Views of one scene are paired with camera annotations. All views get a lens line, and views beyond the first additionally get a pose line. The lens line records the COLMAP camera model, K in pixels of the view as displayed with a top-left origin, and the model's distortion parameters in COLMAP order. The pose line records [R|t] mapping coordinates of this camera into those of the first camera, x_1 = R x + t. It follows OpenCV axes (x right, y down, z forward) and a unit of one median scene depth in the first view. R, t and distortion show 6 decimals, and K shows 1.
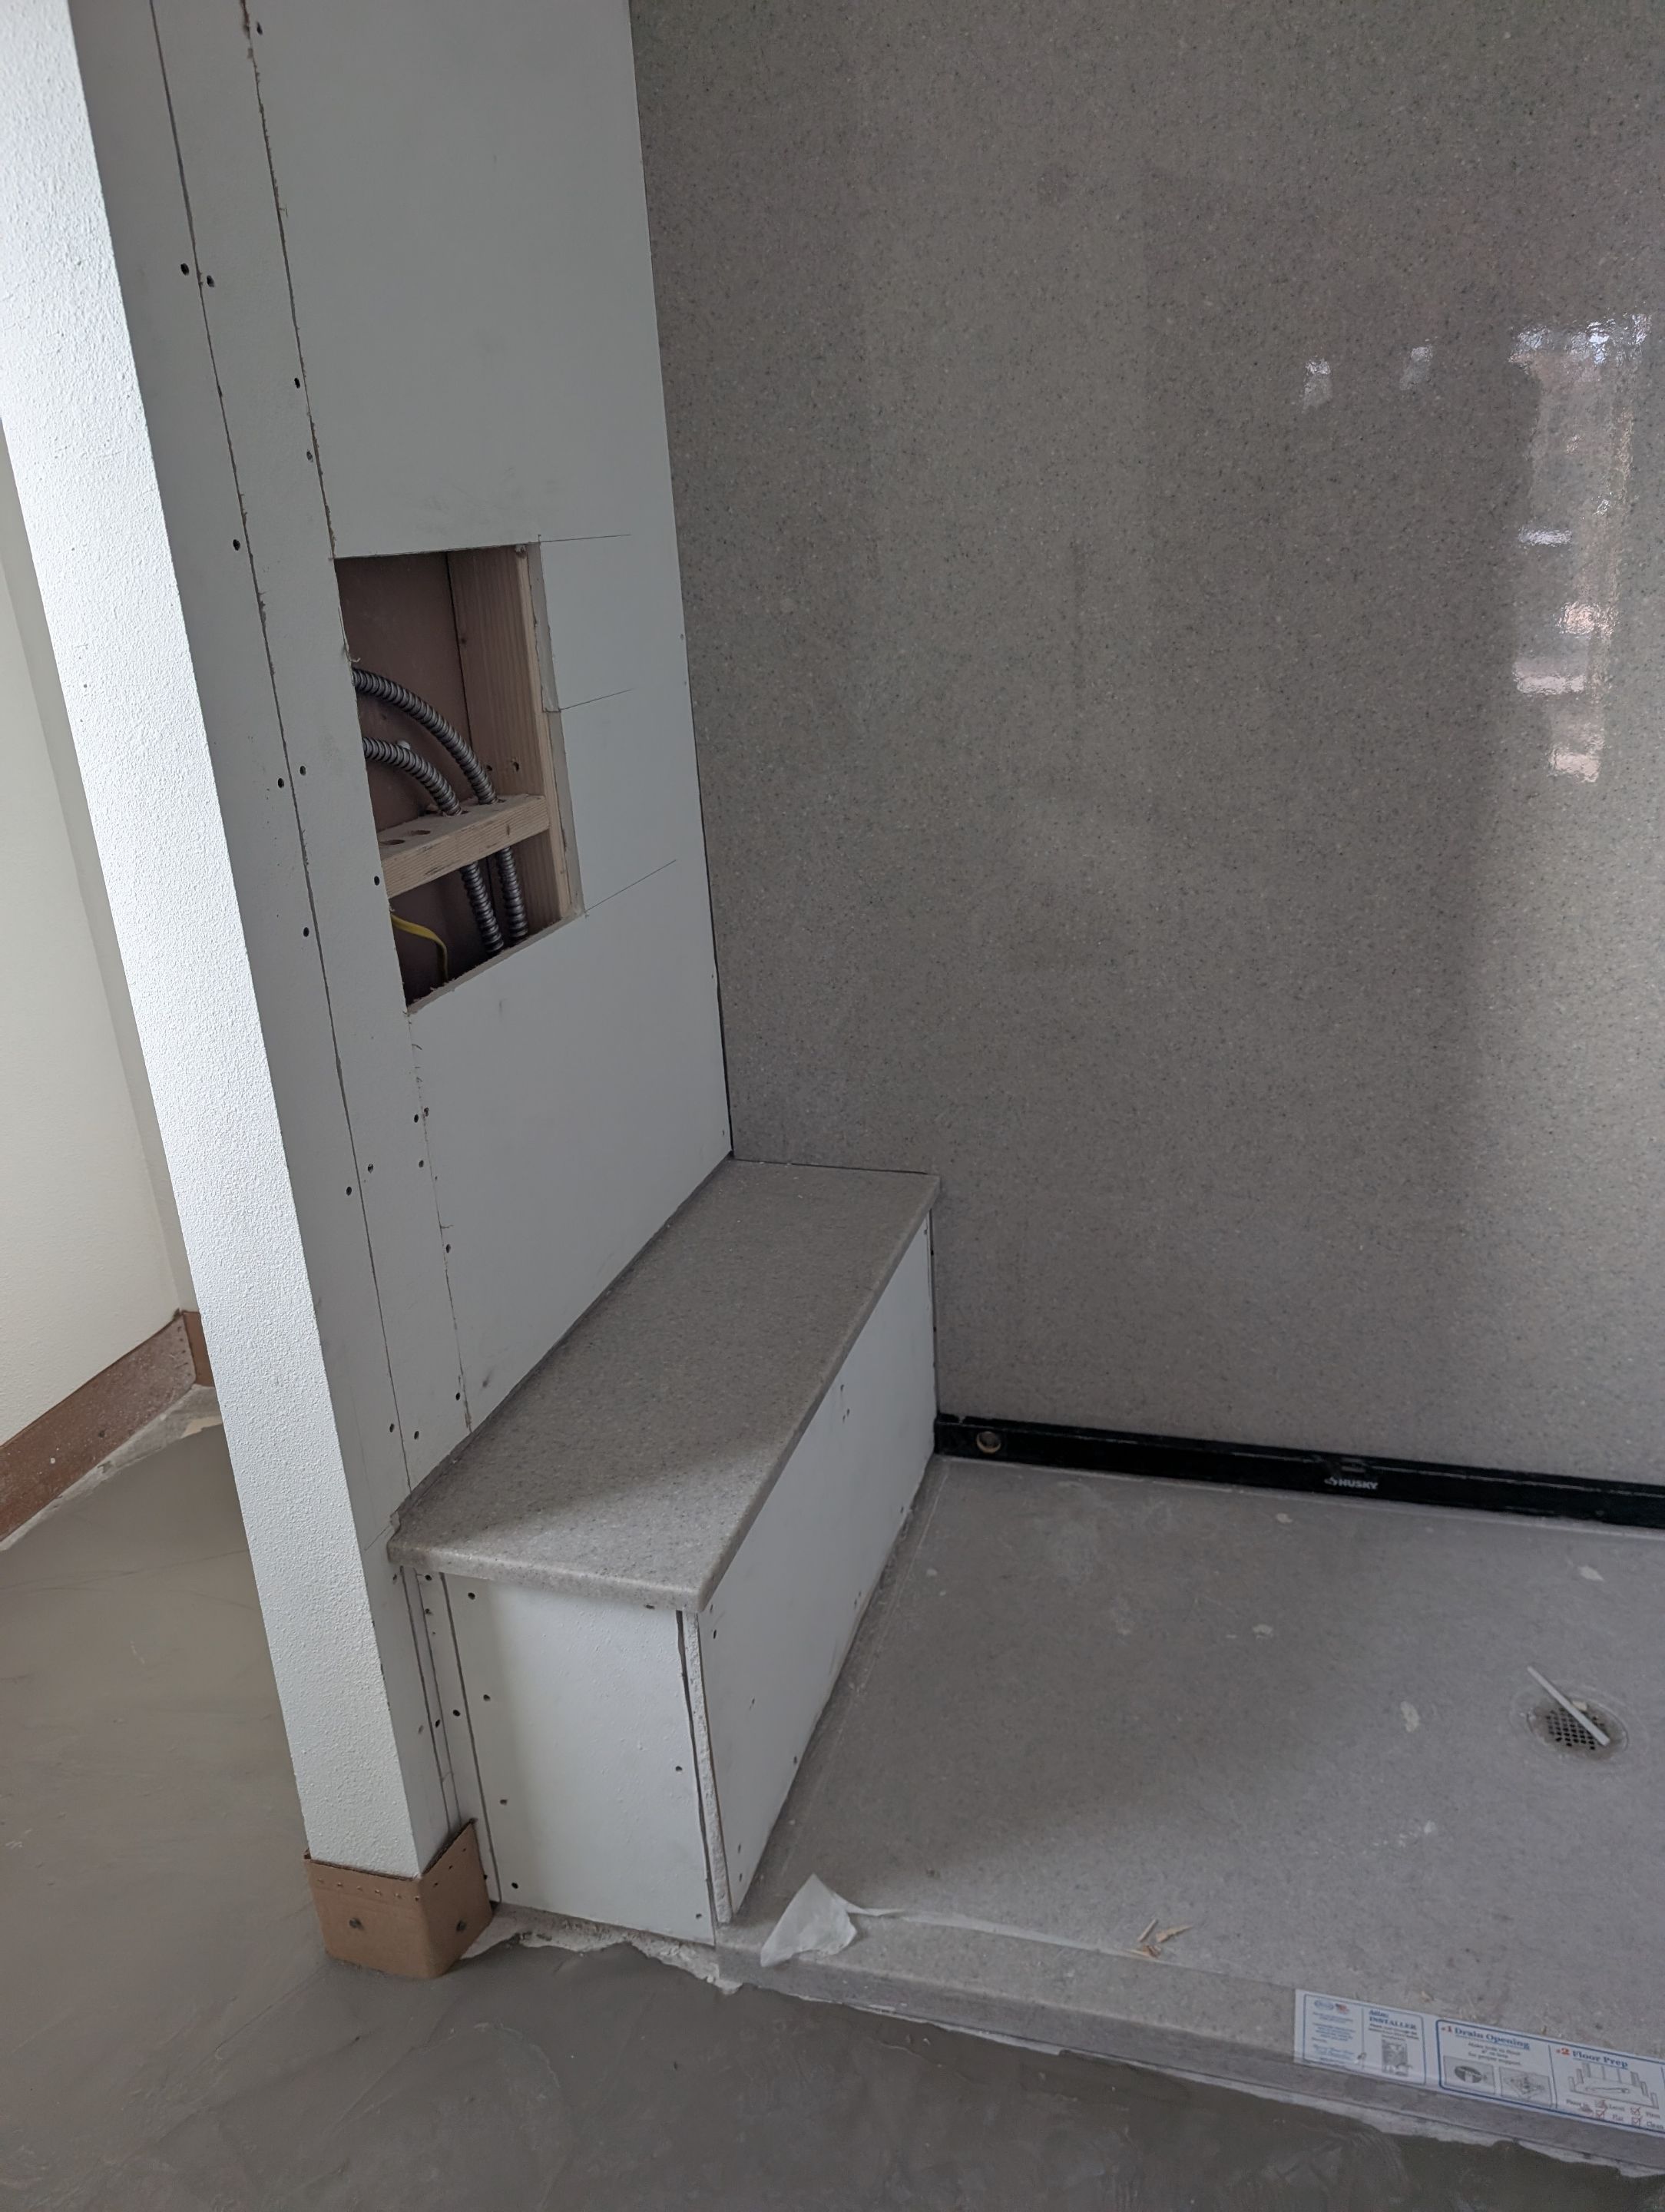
lens RADIAL K [[1596.8, 0, 848.7], [0, 1596.8, 1112.1], [0, 0, 1]] dist [0.012200, -0.019341]
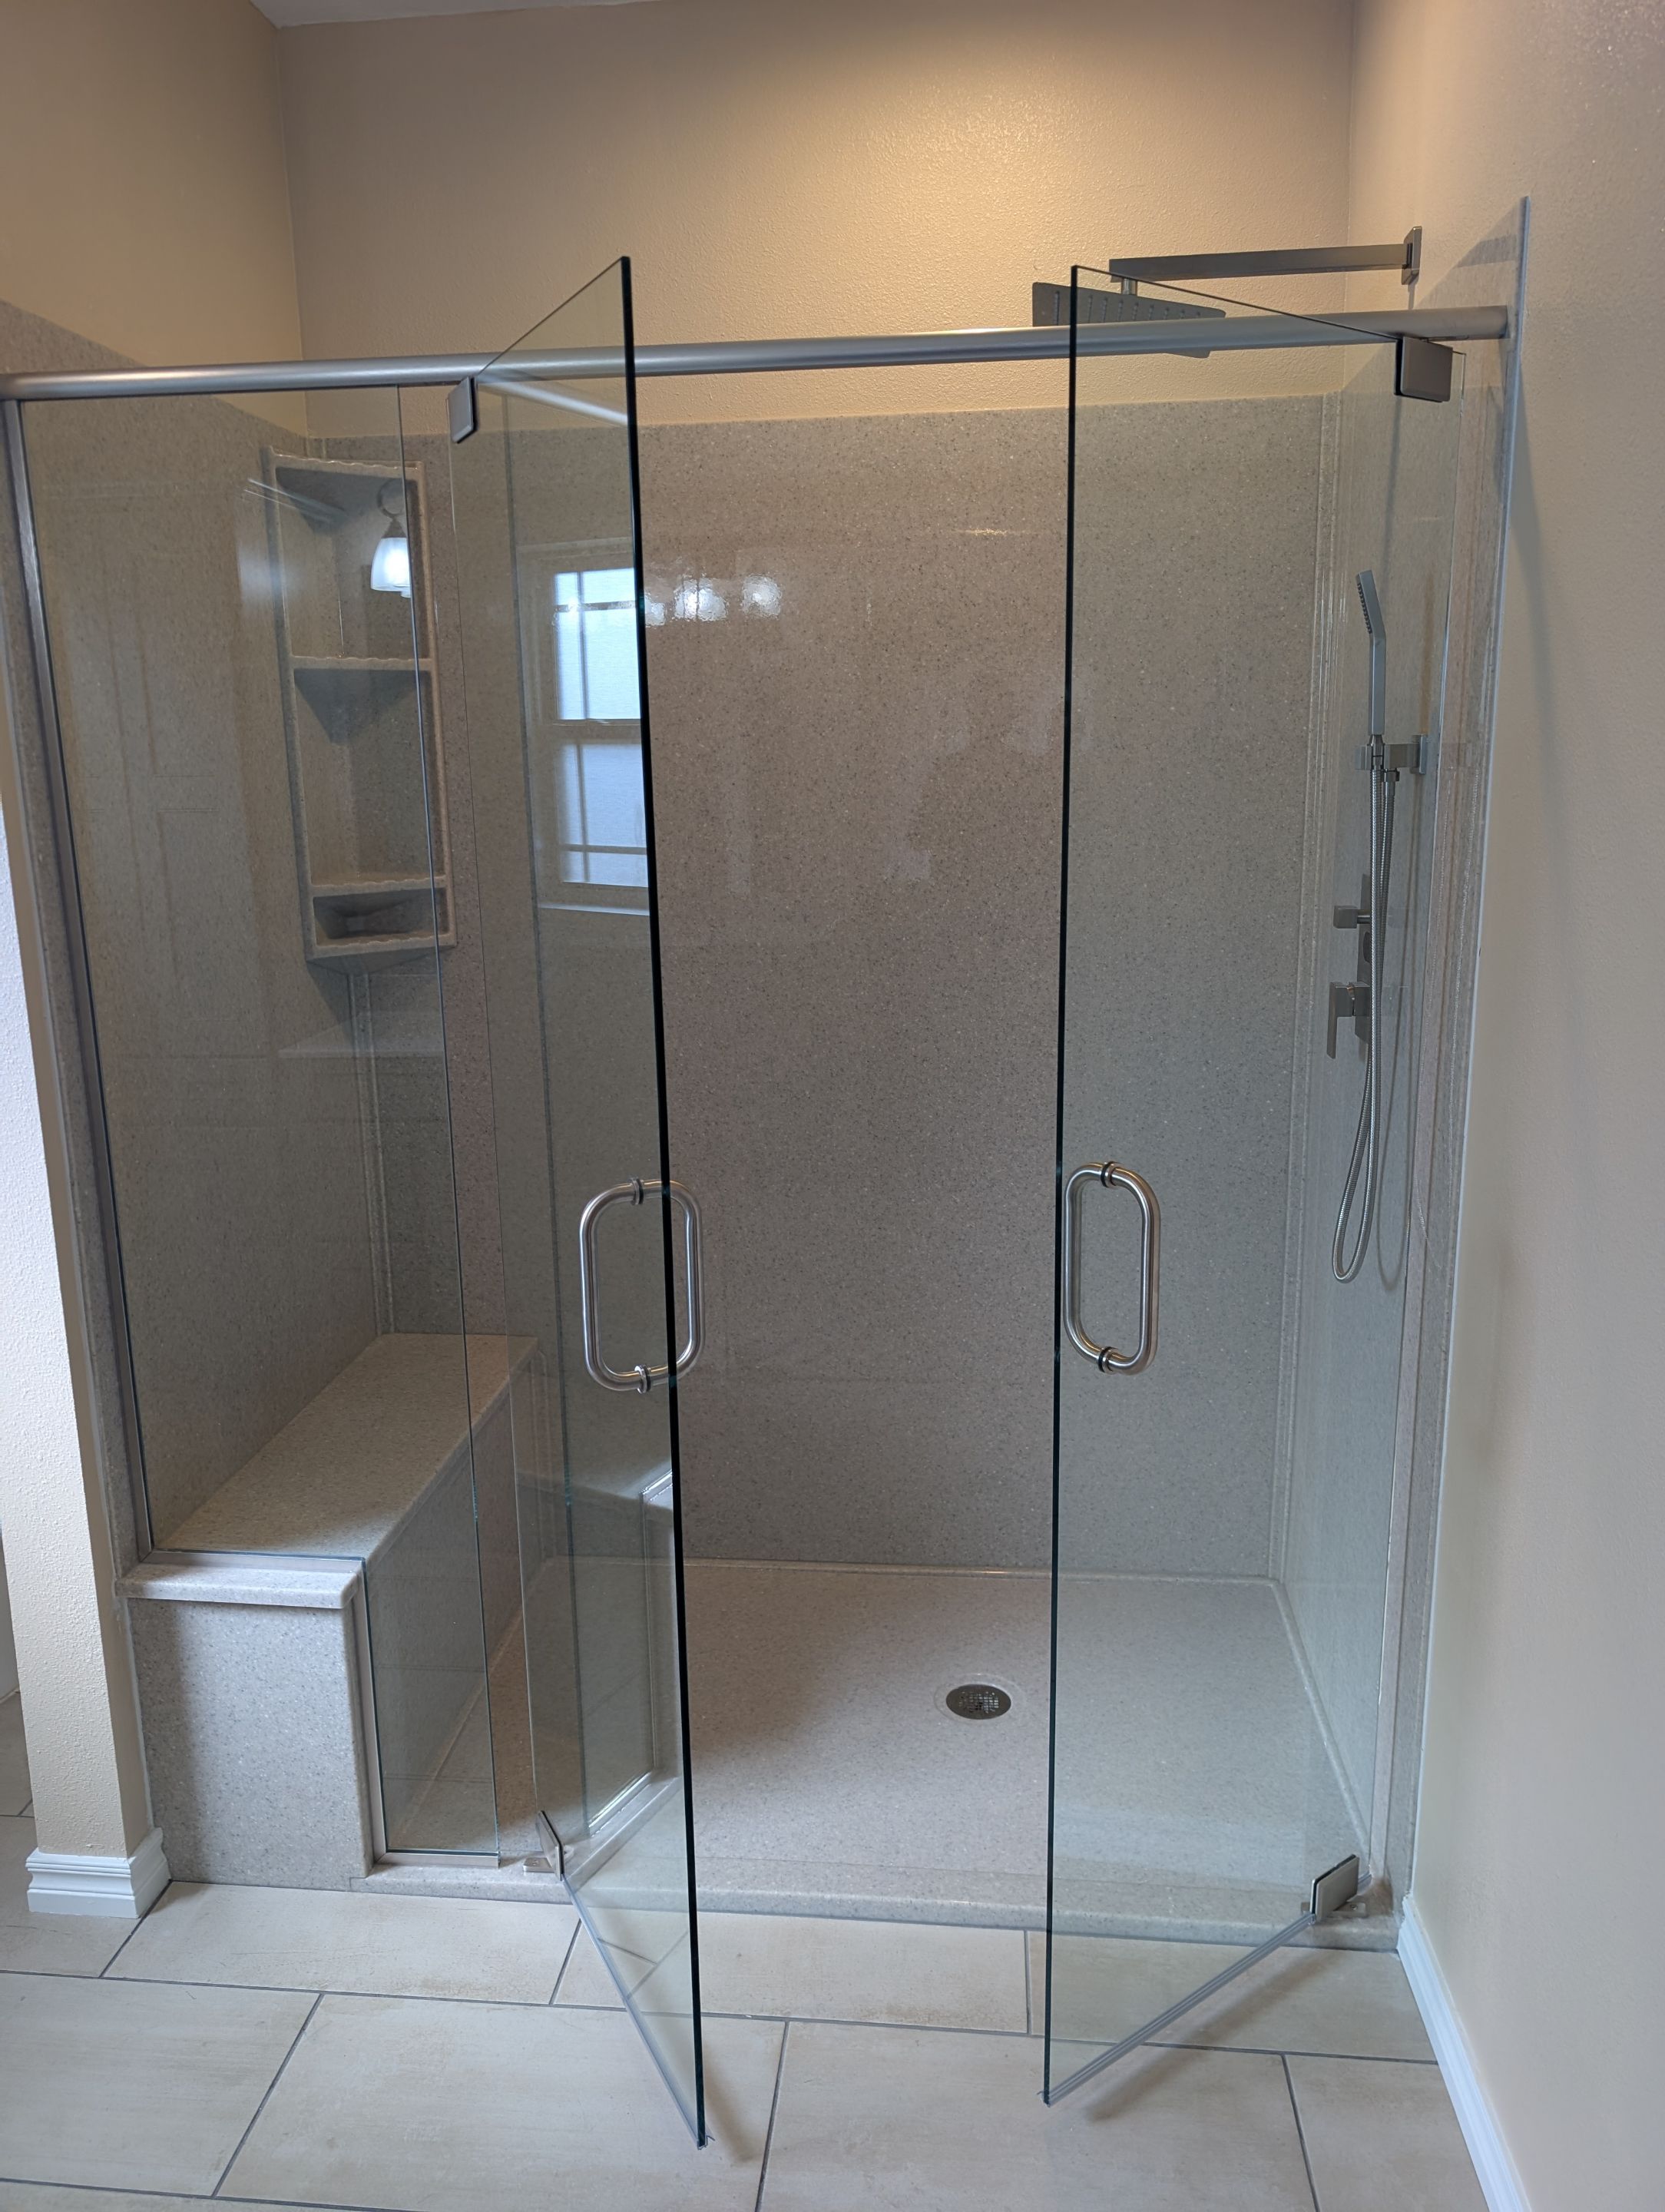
lens RADIAL K [[1596.8, 0, 816.9], [0, 1596.8, 1097.3], [0, 0, 1]] dist [0.012200, -0.019341]
pose [[0.984176, -0.000928, 0.177191, 0.056255], [0.028726, 0.987593, -0.154383, 0.065147], [-0.174850, 0.157030, 0.971992, -0.426885]]
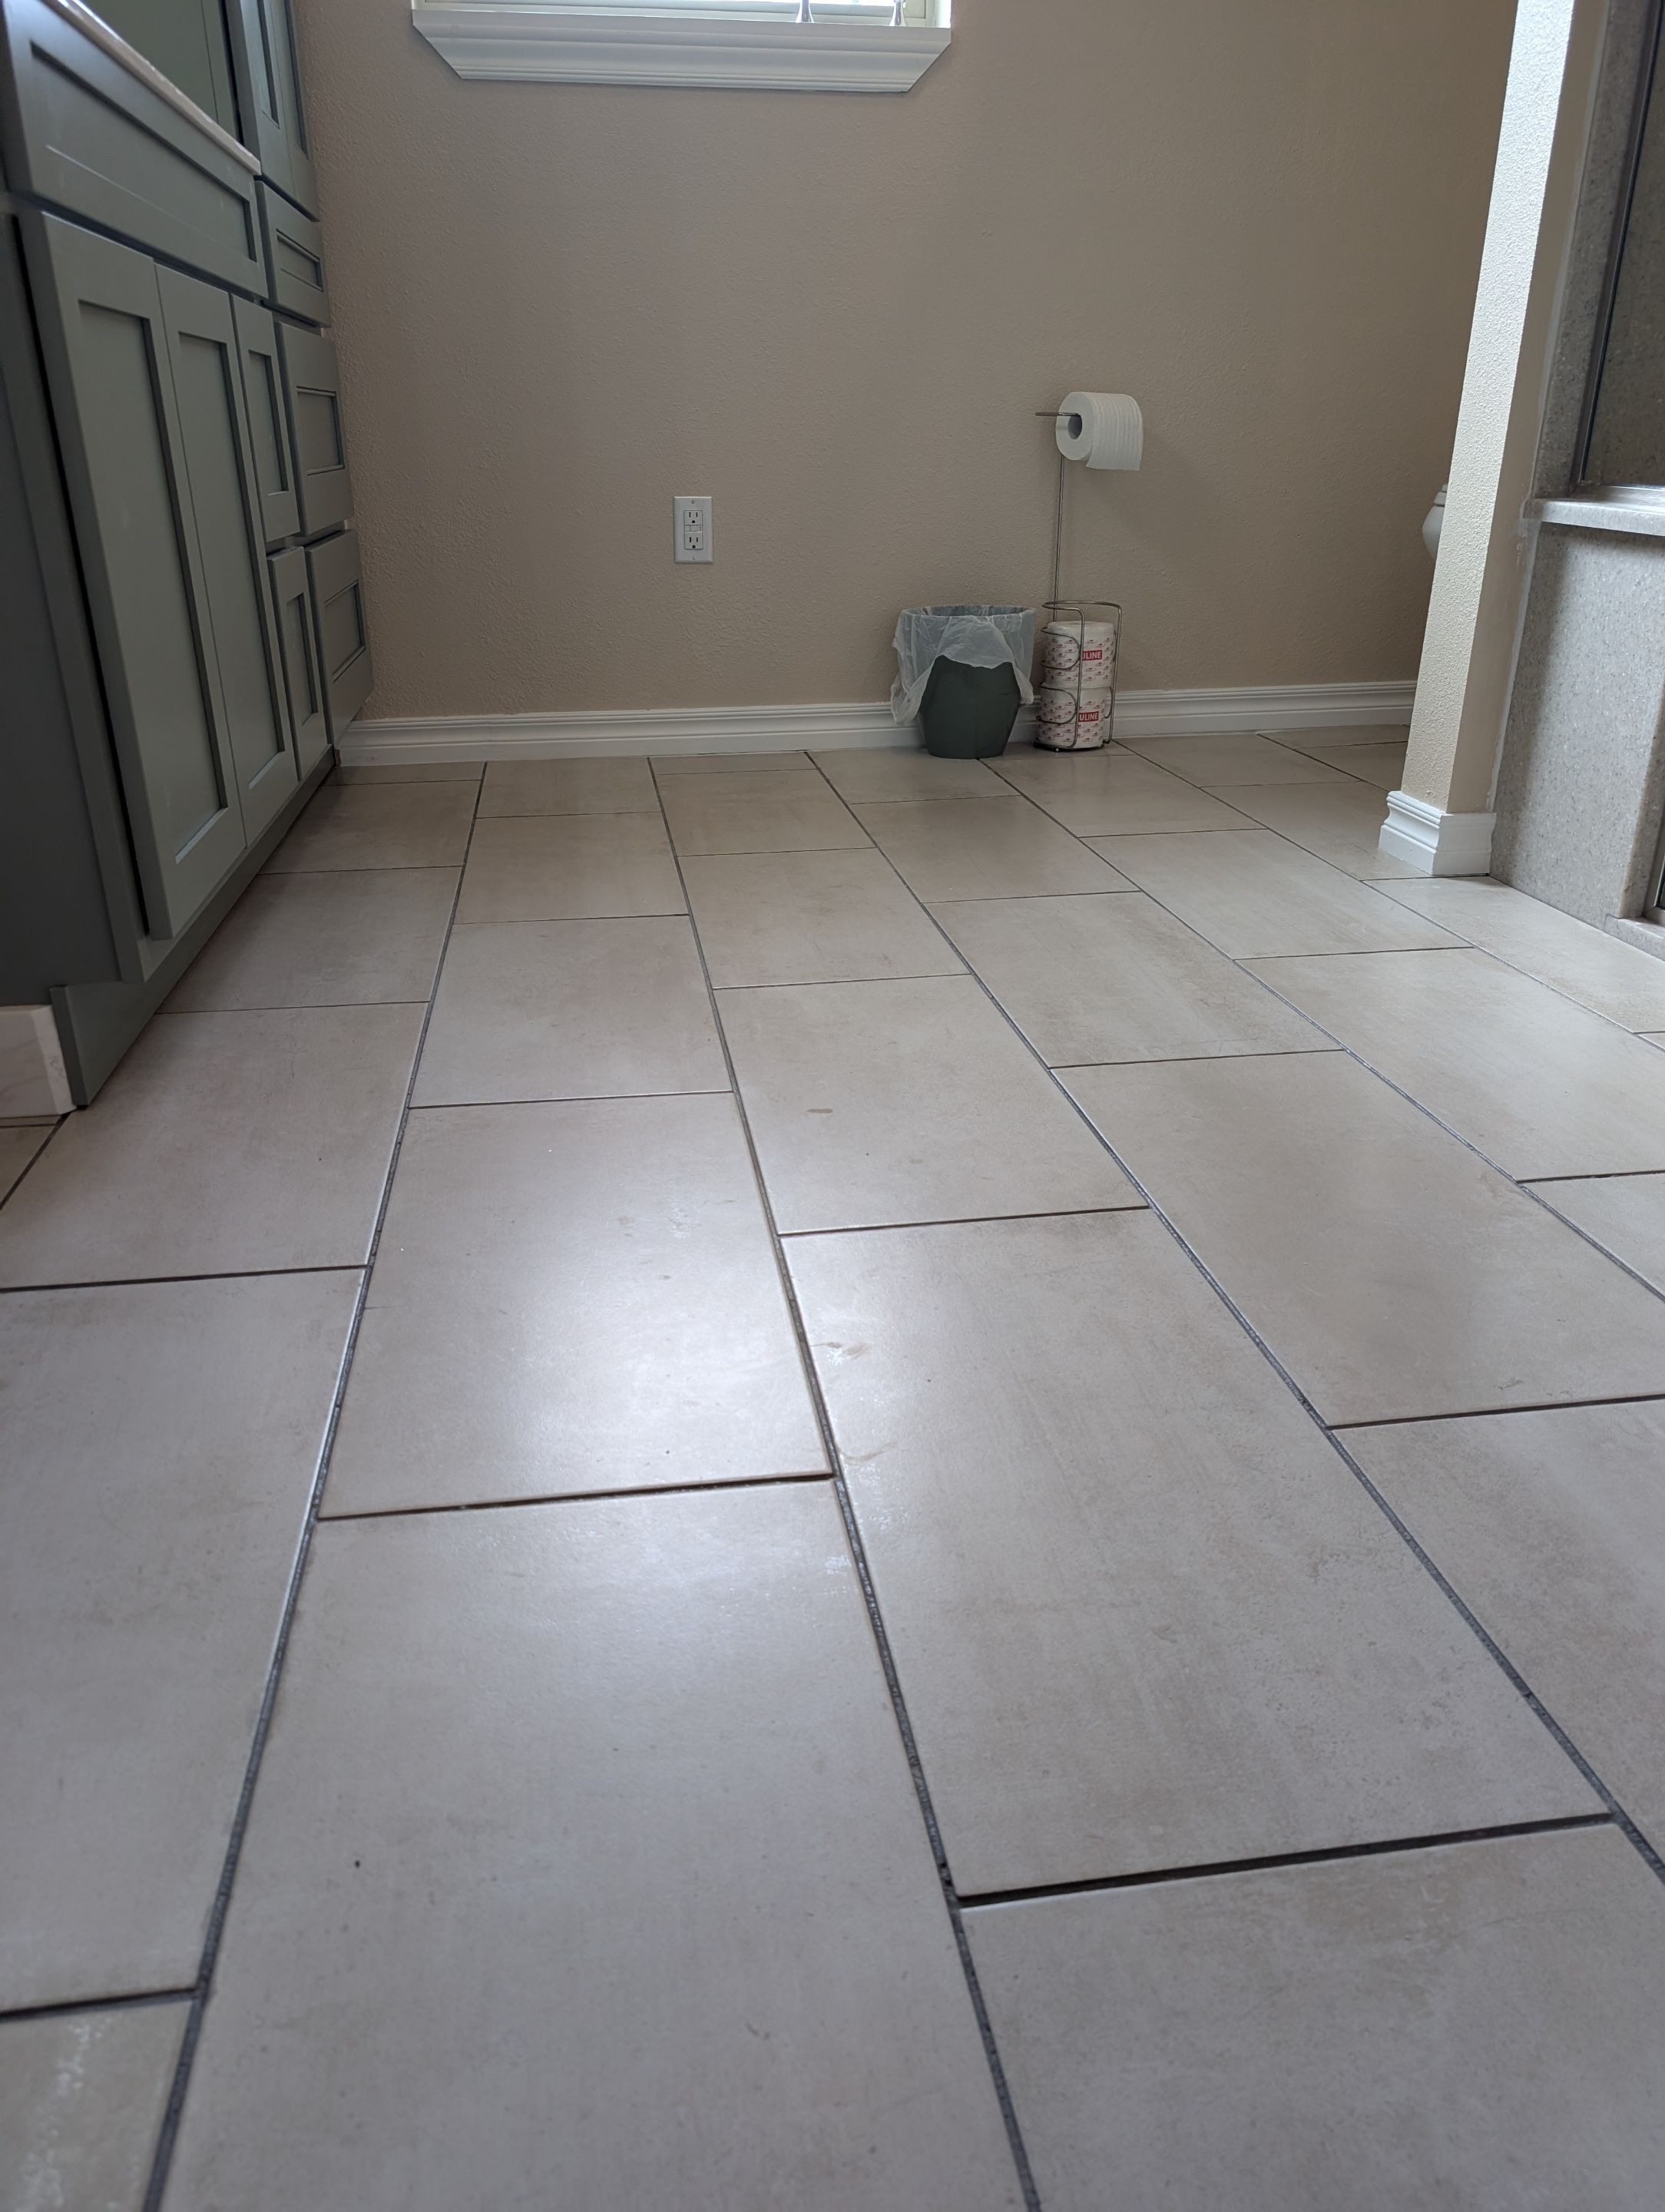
lens RADIAL K [[1596.8, 0, 856.9], [0, 1596.8, 1165.6], [0, 0, 1]] dist [0.012200, -0.019341]
pose [[0.411680, 0.412424, -0.812666, 0.604158], [-0.338260, 0.897188, 0.283962, 0.445146], [0.846227, 0.157990, 0.508861, -0.037854]]
